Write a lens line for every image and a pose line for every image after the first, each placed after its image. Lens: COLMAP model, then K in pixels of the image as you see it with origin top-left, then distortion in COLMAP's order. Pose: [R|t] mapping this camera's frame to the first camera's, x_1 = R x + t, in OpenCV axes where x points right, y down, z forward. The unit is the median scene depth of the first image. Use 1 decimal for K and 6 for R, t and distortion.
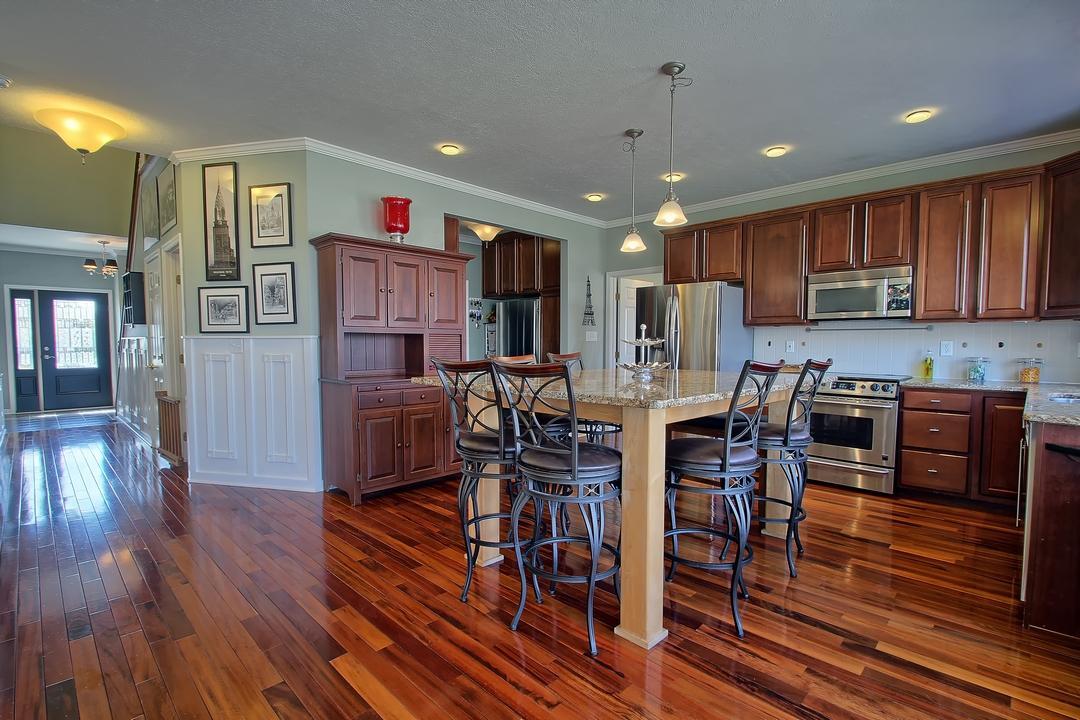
lens RADIAL K [[499.6, 0, 544.5], [0, 499.6, 371.1], [0, 0, 1]] dist [0.013470, -0.015119]
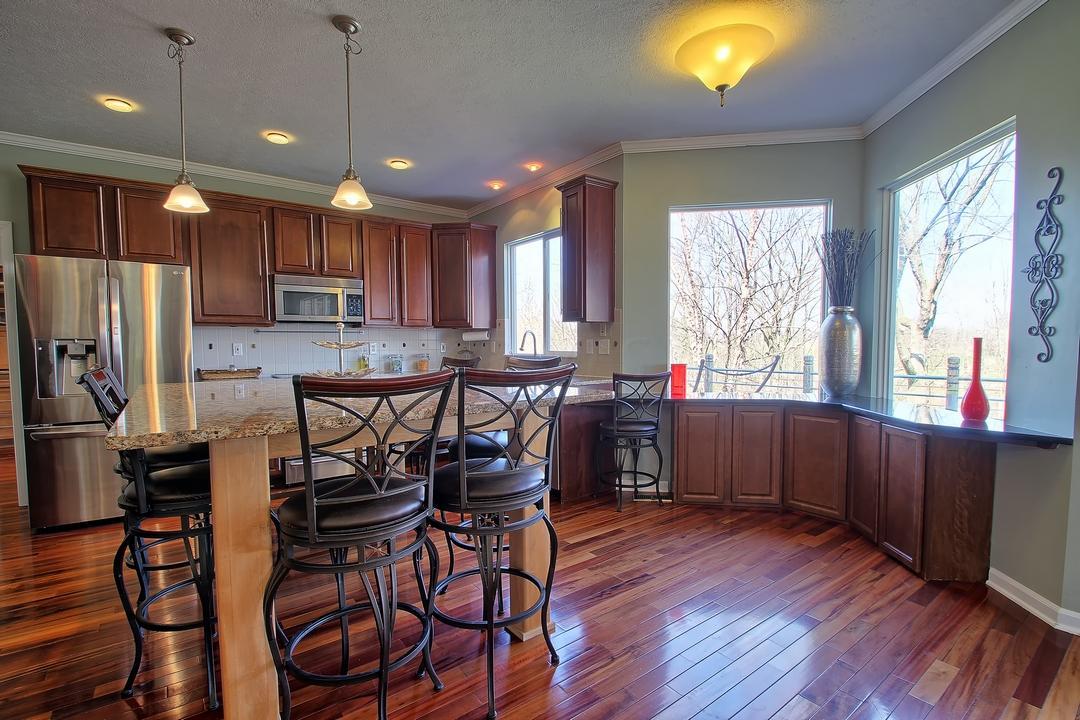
lens RADIAL K [[499.6, 0, 544.5], [0, 499.6, 371.1], [0, 0, 1]] dist [0.013470, -0.015119]
pose [[0.148994, -0.059607, 0.987040, -0.416979], [0.064562, 0.996638, 0.050441, -0.025881], [-0.986728, 0.056210, 0.152342, 0.414883]]
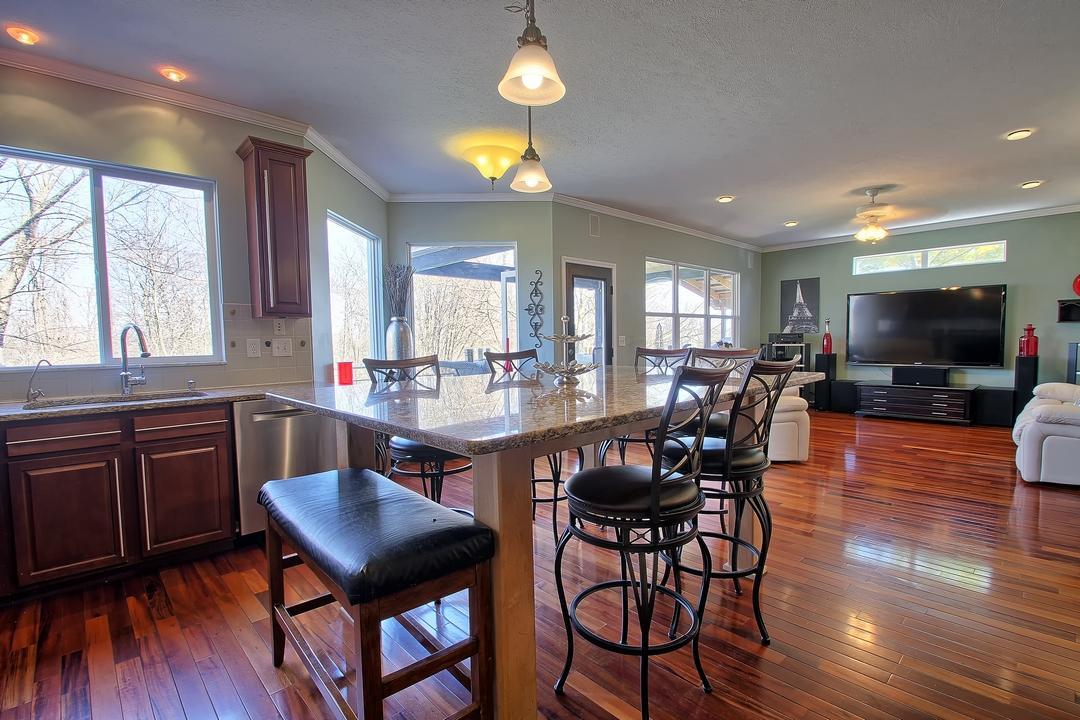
lens RADIAL K [[499.6, 0, 544.5], [0, 499.6, 371.1], [0, 0, 1]] dist [0.013470, -0.015119]
pose [[-0.999036, 0.011225, 0.042445, 0.145749], [0.016290, 0.992528, 0.120925, -0.075340], [-0.040771, 0.121500, -0.991754, 1.344804]]
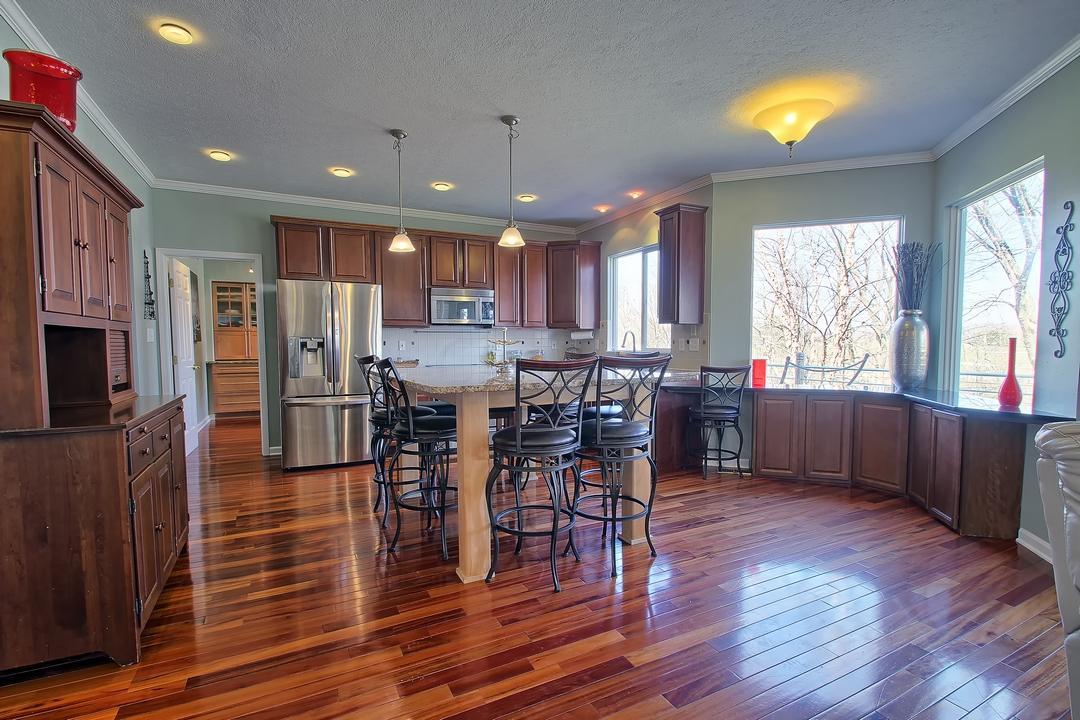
lens RADIAL K [[499.6, 0, 544.5], [0, 499.6, 371.1], [0, 0, 1]] dist [0.013470, -0.015119]
pose [[0.322447, -0.060205, 0.944671, -0.667971], [0.059919, 0.997272, 0.043105, -0.025833], [-0.944689, 0.042704, 0.325175, 0.397995]]
